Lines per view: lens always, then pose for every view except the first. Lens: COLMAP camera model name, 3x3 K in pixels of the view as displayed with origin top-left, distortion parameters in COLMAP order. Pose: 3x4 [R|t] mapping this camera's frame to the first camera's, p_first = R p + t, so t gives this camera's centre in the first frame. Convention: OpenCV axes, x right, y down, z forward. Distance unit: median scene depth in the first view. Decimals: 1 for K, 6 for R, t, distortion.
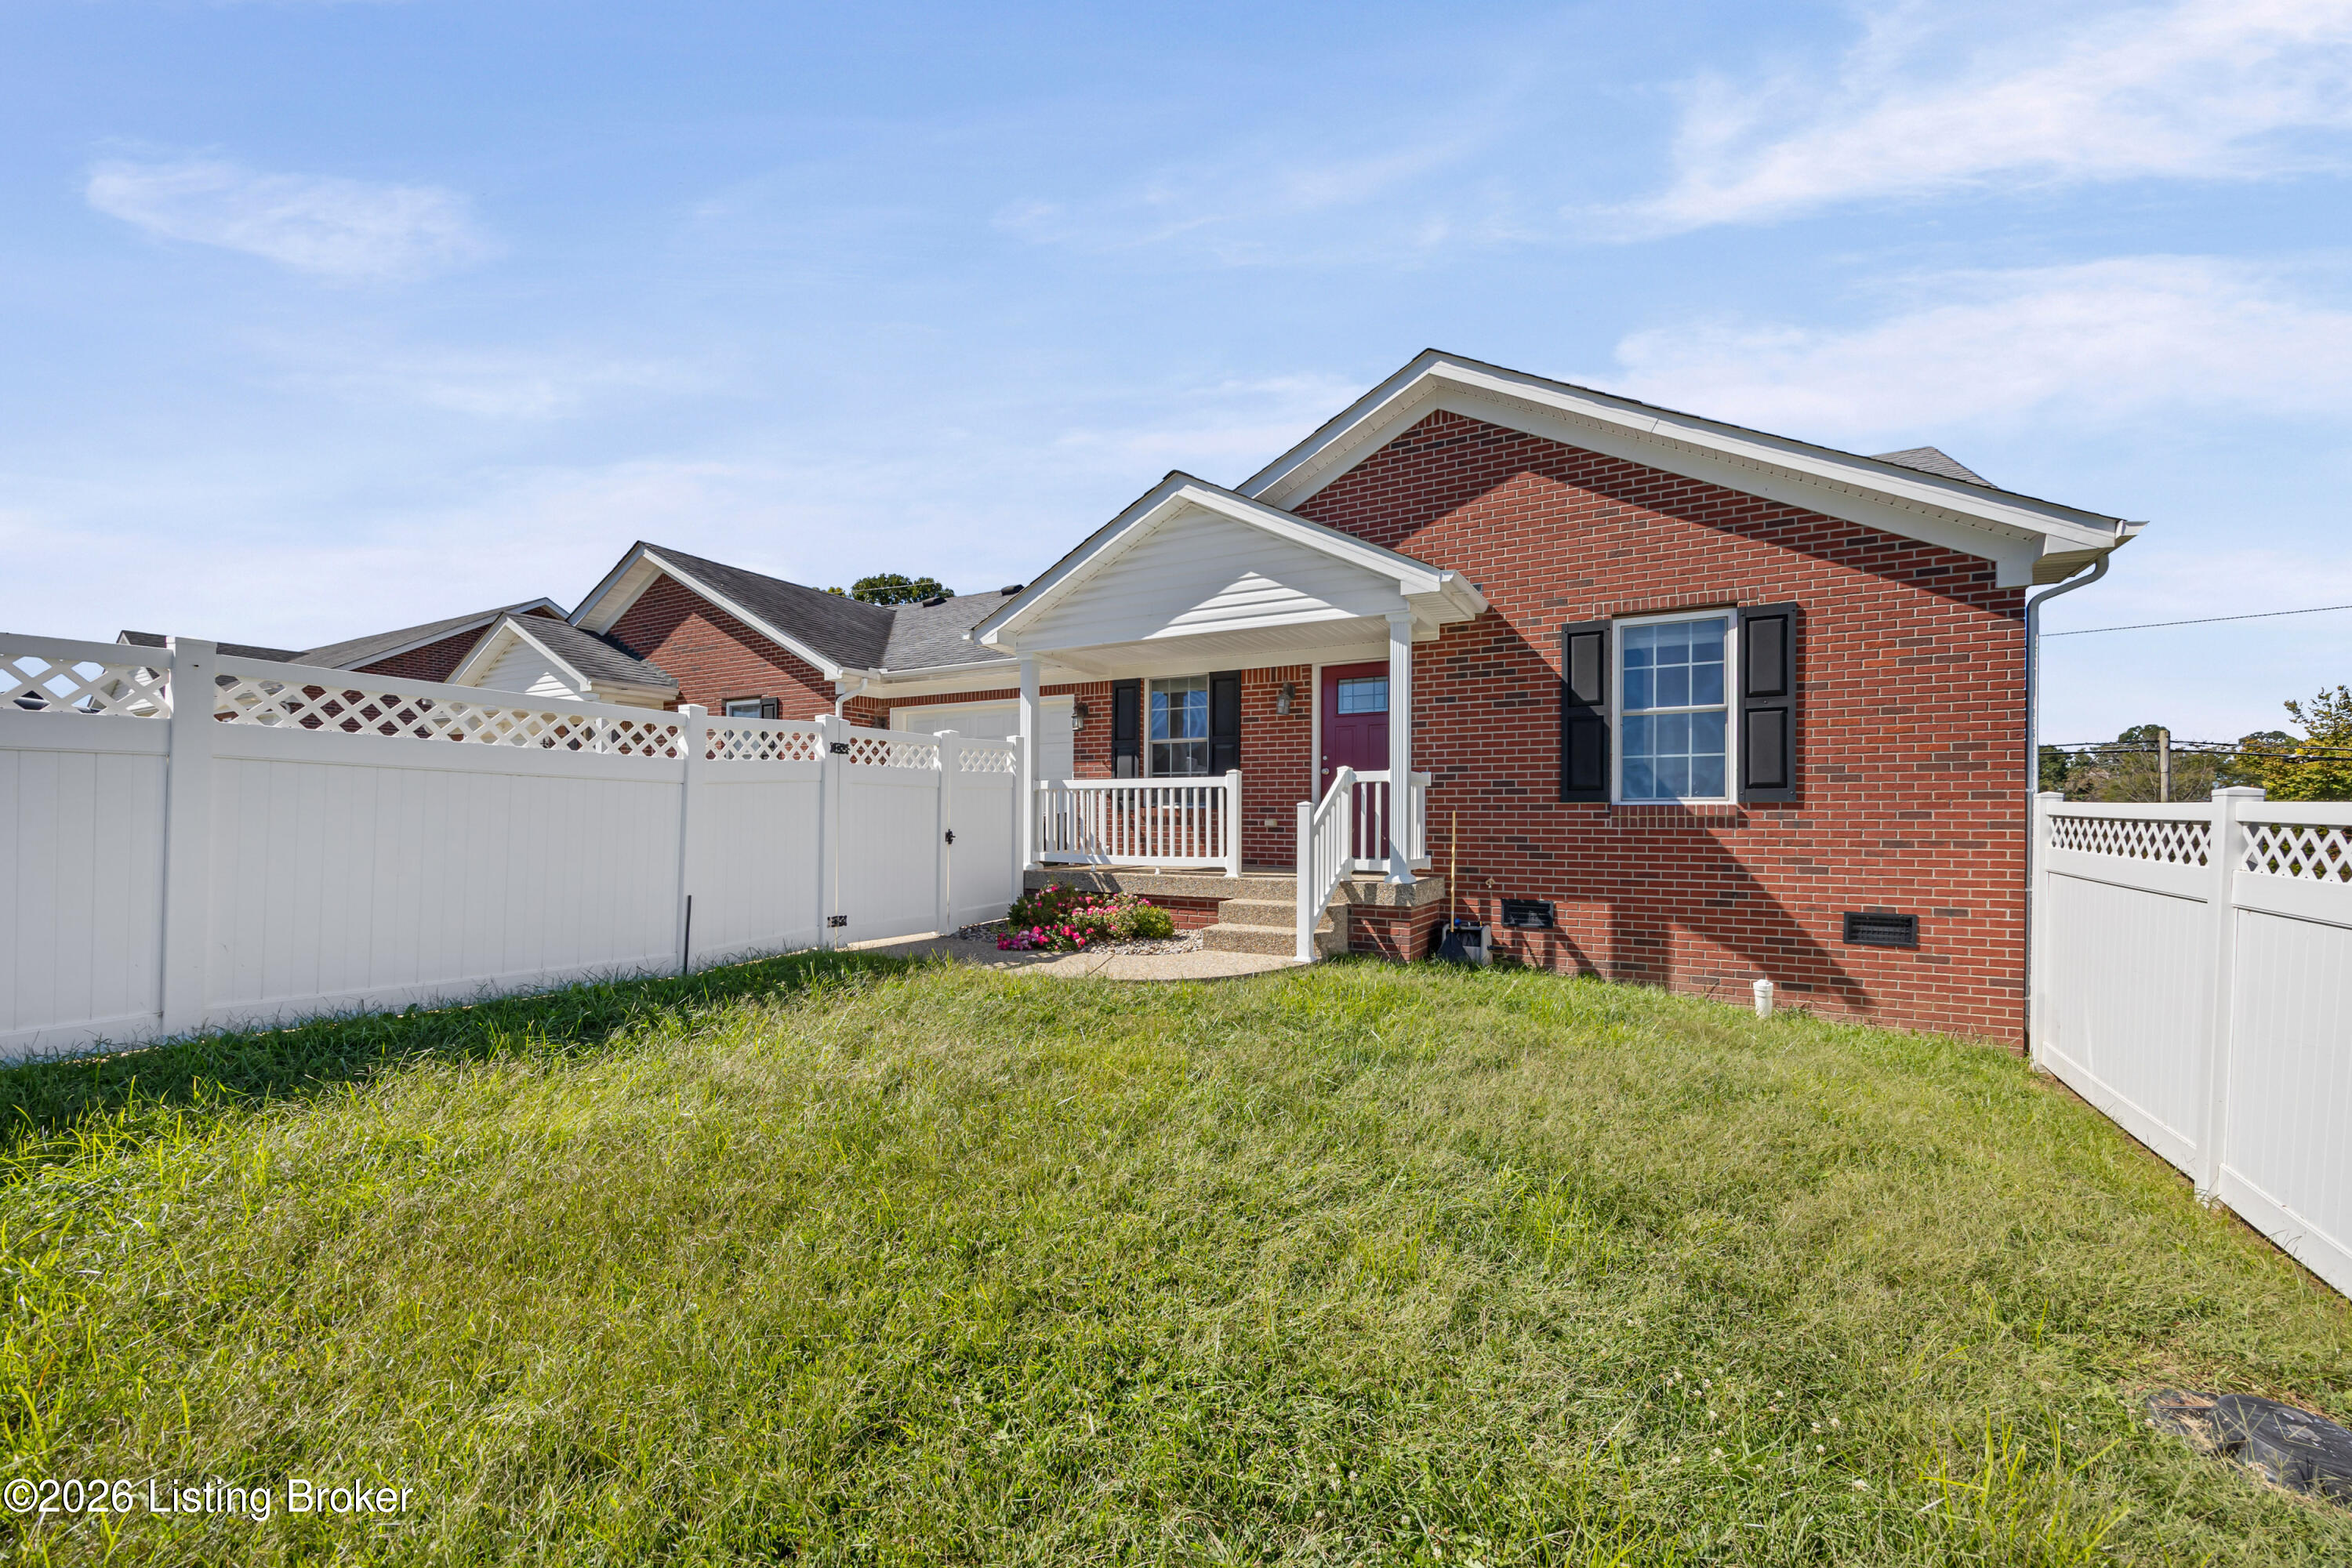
lens RADIAL K [[935.3, 0, 1226.4], [0, 935.3, 829.7], [0, 0, 1]] dist [-0.001455, -0.000214]
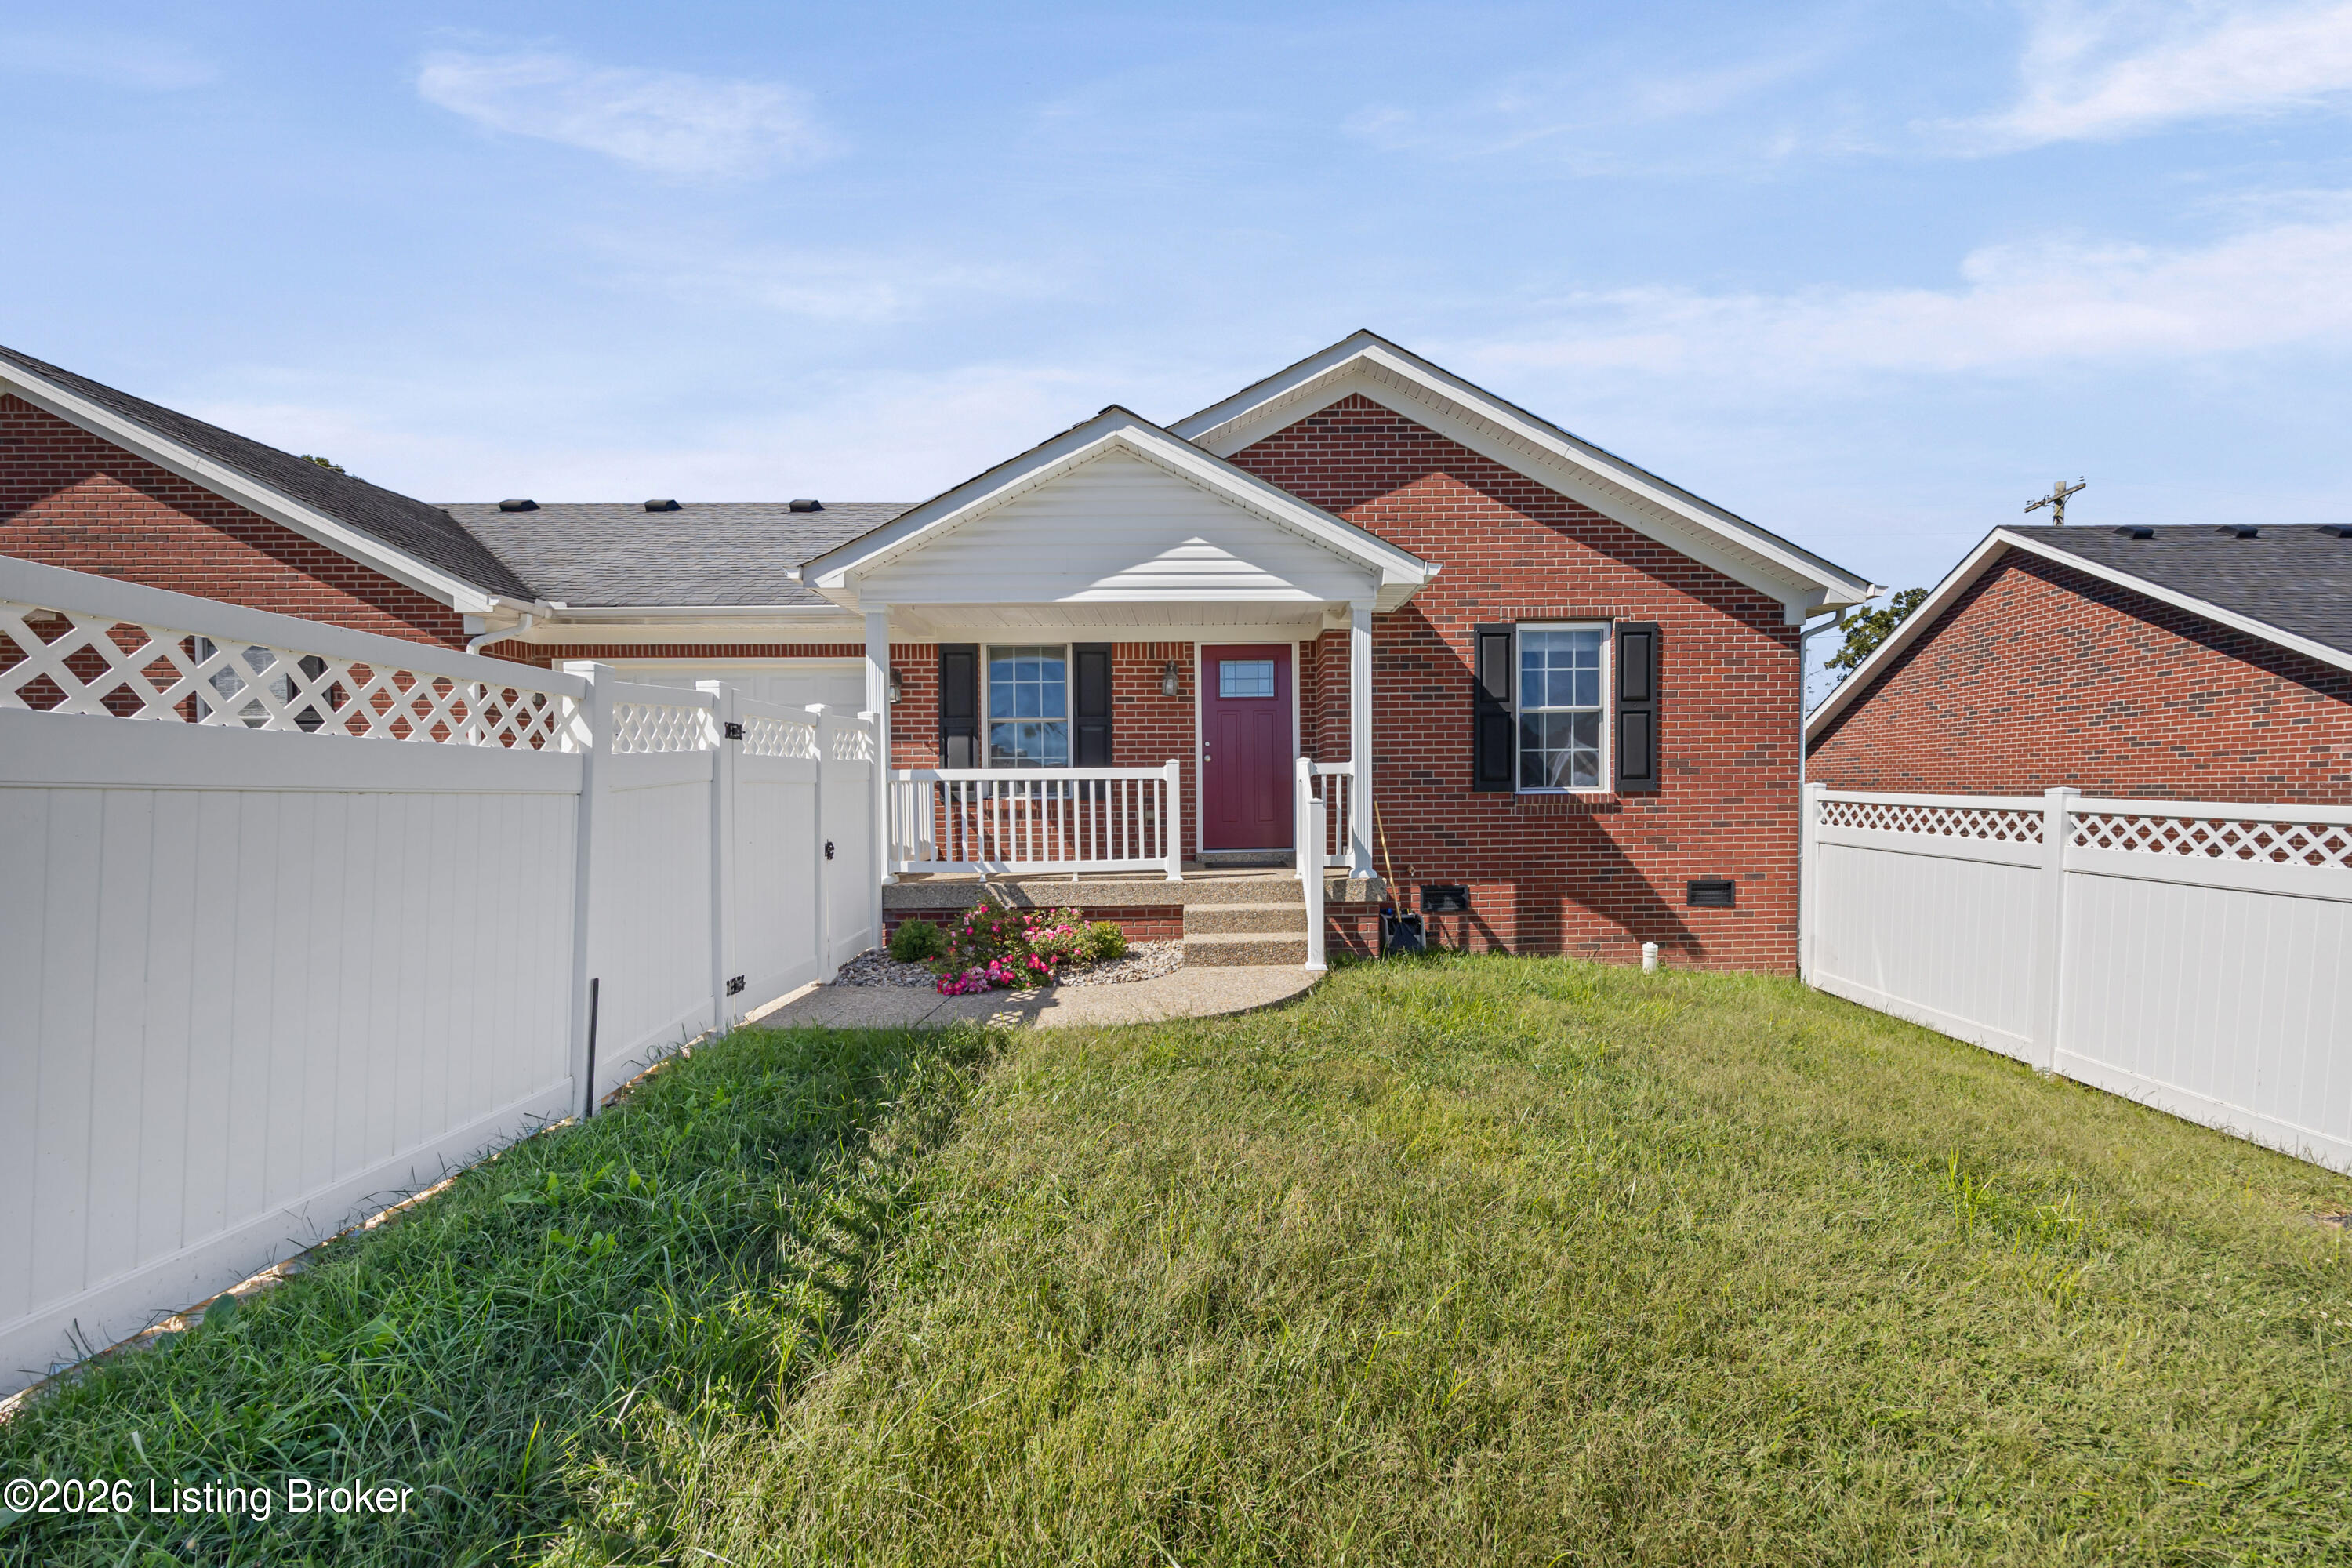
lens RADIAL K [[935.3, 0, 1255.1], [0, 935.3, 822.9], [0, 0, 1]] dist [-0.001455, -0.000214]
pose [[0.864166, -0.031236, 0.502236, -0.401521], [0.017652, 0.999339, 0.031780, -0.033268], [-0.502897, -0.018598, 0.864146, 0.209572]]
